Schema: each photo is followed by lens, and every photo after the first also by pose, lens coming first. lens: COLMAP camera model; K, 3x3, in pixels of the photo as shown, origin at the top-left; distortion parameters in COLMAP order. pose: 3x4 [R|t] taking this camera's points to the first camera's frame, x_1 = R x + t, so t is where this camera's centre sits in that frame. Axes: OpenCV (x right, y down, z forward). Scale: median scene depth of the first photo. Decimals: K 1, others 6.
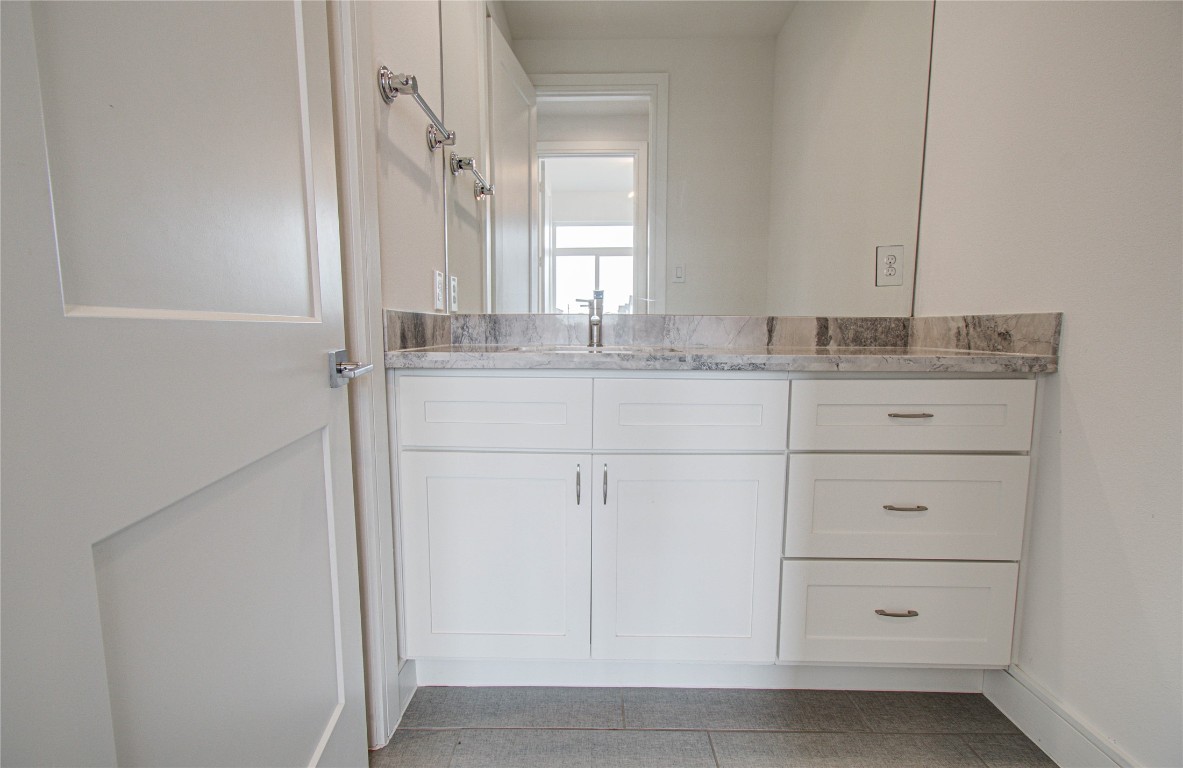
lens RADIAL K [[506.0, 0, 588.0], [0, 506.0, 387.8], [0, 0, 1]] dist [0.002201, 0.000453]
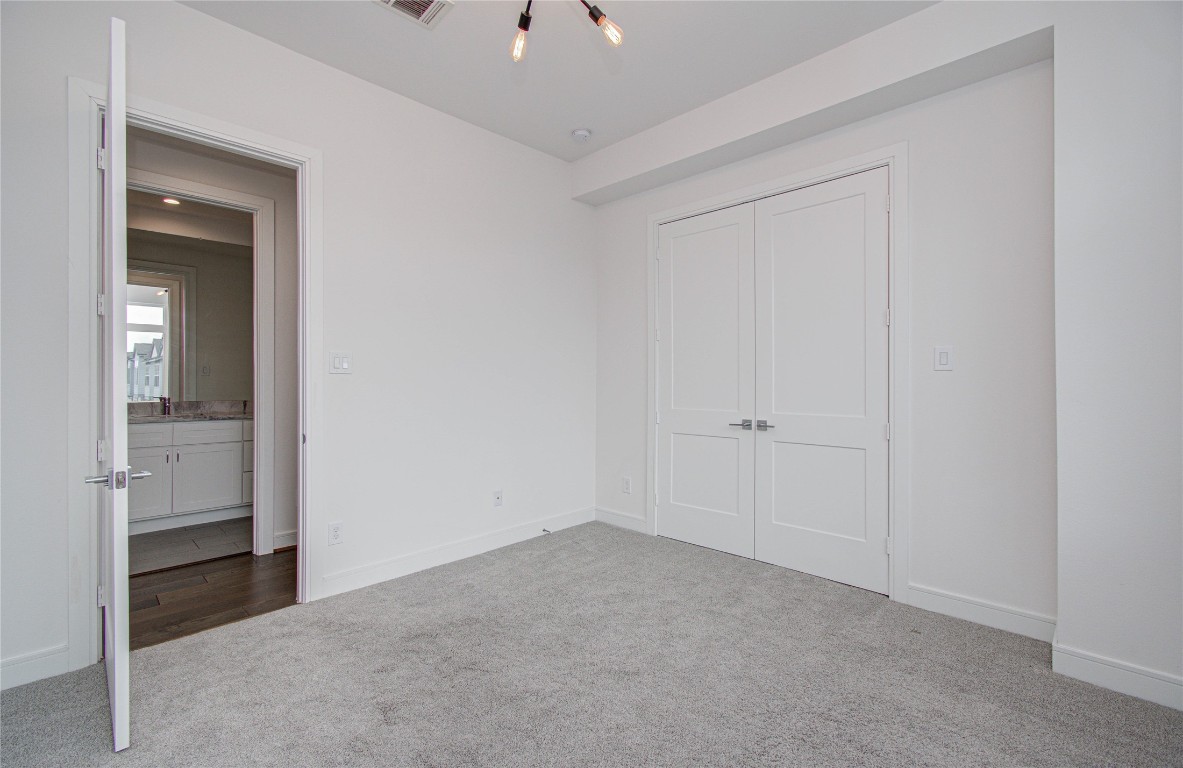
lens RADIAL K [[513.3, 0, 604.2], [0, 513.3, 373.5], [0, 0, 1]] dist [-0.000106, 0.000202]
pose [[0.677295, -0.000076, 0.735712, -0.536210], [0.087591, 0.992896, -0.080534, 0.162087], [-0.730479, 0.118987, 0.672490, -3.304695]]
